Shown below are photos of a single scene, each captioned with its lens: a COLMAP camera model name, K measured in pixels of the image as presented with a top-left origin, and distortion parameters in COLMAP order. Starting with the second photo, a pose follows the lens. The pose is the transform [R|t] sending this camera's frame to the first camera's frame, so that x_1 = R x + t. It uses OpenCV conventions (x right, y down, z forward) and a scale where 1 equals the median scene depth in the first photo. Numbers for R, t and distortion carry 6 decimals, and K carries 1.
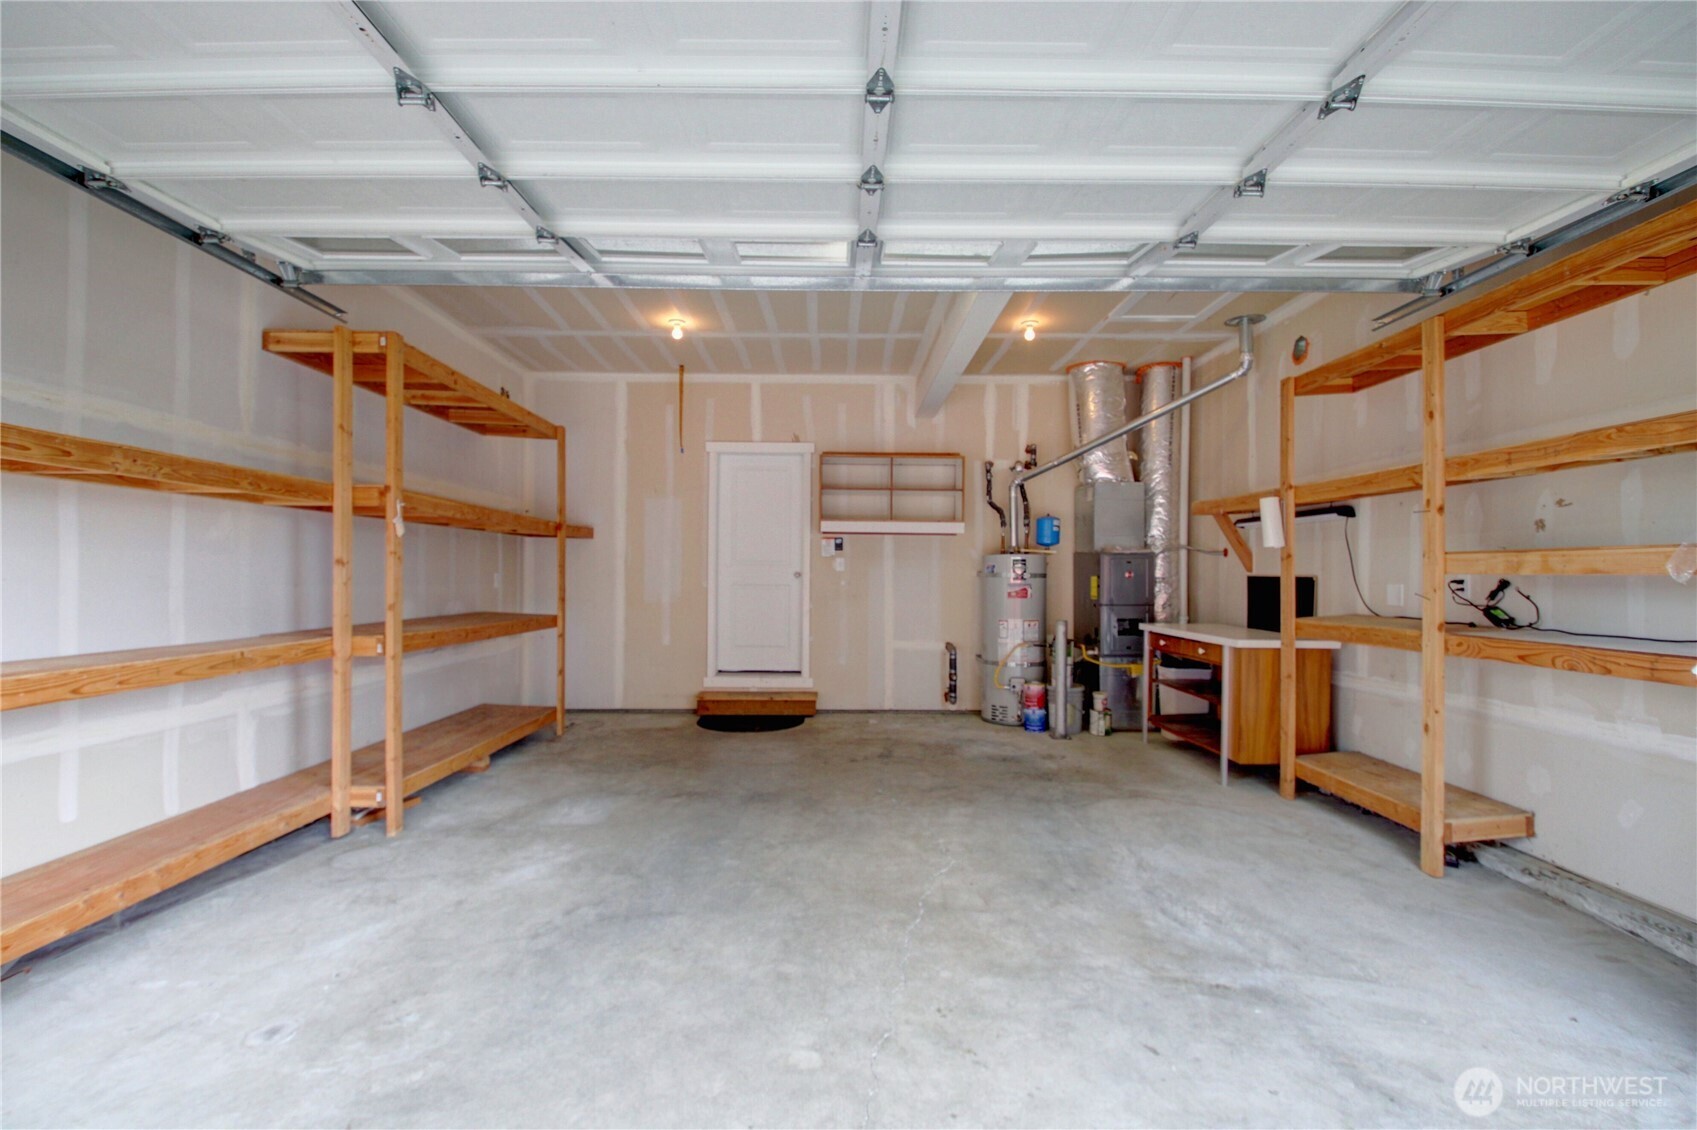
lens RADIAL K [[789.5, 0, 849.8], [0, 789.5, 573.6], [0, 0, 1]] dist [-0.000115, -0.000080]
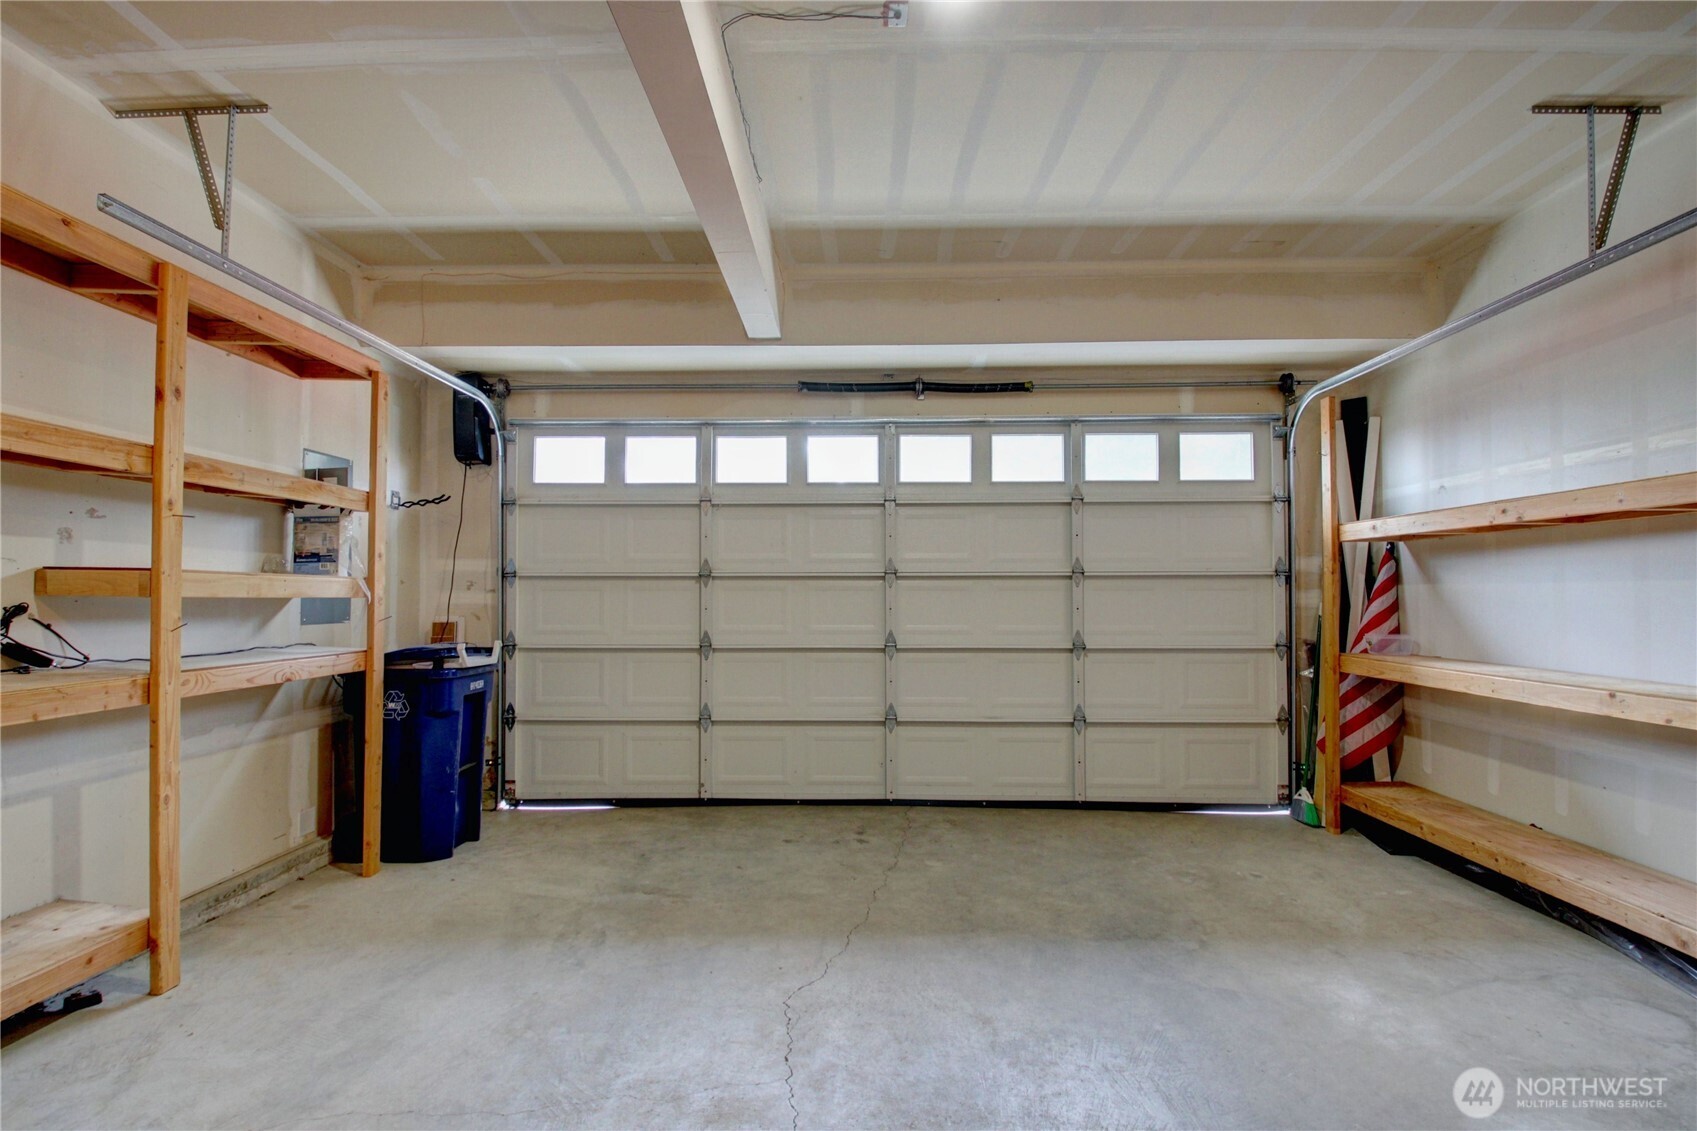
lens RADIAL K [[789.5, 0, 846.1], [0, 789.5, 574.5], [0, 0, 1]] dist [-0.000115, -0.000080]
pose [[-0.999418, -0.005919, 0.033588, 0.072830], [-0.006830, 0.999610, -0.027068, -0.006352], [-0.033415, -0.027282, -0.999069, 2.294883]]
